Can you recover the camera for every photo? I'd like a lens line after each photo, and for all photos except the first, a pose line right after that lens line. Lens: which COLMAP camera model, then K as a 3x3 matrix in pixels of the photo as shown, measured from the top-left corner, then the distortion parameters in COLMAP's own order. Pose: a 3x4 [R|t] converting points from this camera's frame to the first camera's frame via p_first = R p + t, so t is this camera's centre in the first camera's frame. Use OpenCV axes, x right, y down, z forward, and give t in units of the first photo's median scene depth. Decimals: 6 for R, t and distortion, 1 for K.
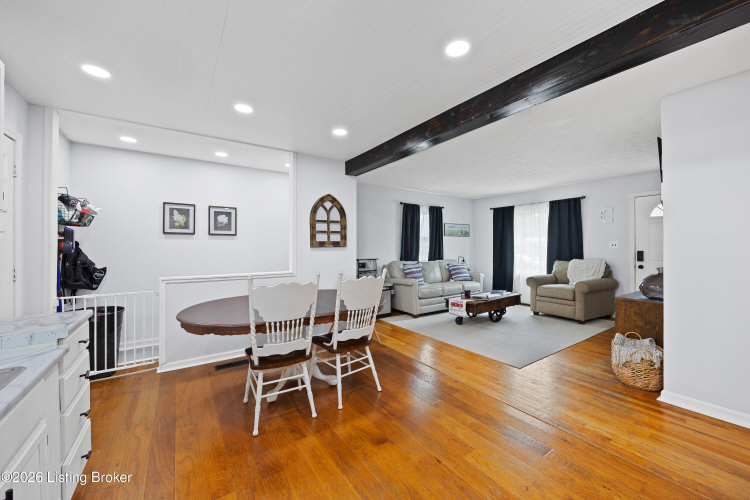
lens RADIAL K [[294.1, 0, 400.4], [0, 294.1, 247.0], [0, 0, 1]] dist [0.005591, 0.000186]
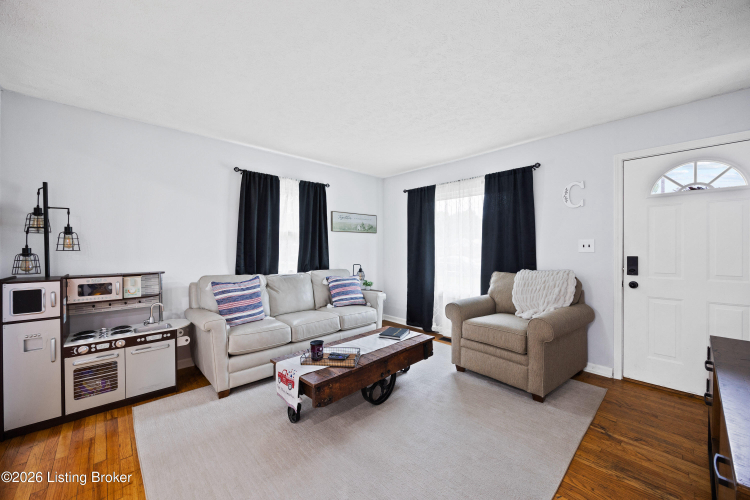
lens RADIAL K [[294.1, 0, 407.6], [0, 294.1, 249.5], [0, 0, 1]] dist [0.005591, 0.000186]
pose [[0.982324, 0.001064, 0.187184, 0.235491], [-0.001577, 0.999995, 0.002591, -0.000640], [-0.187180, -0.002841, 0.982321, 0.432354]]
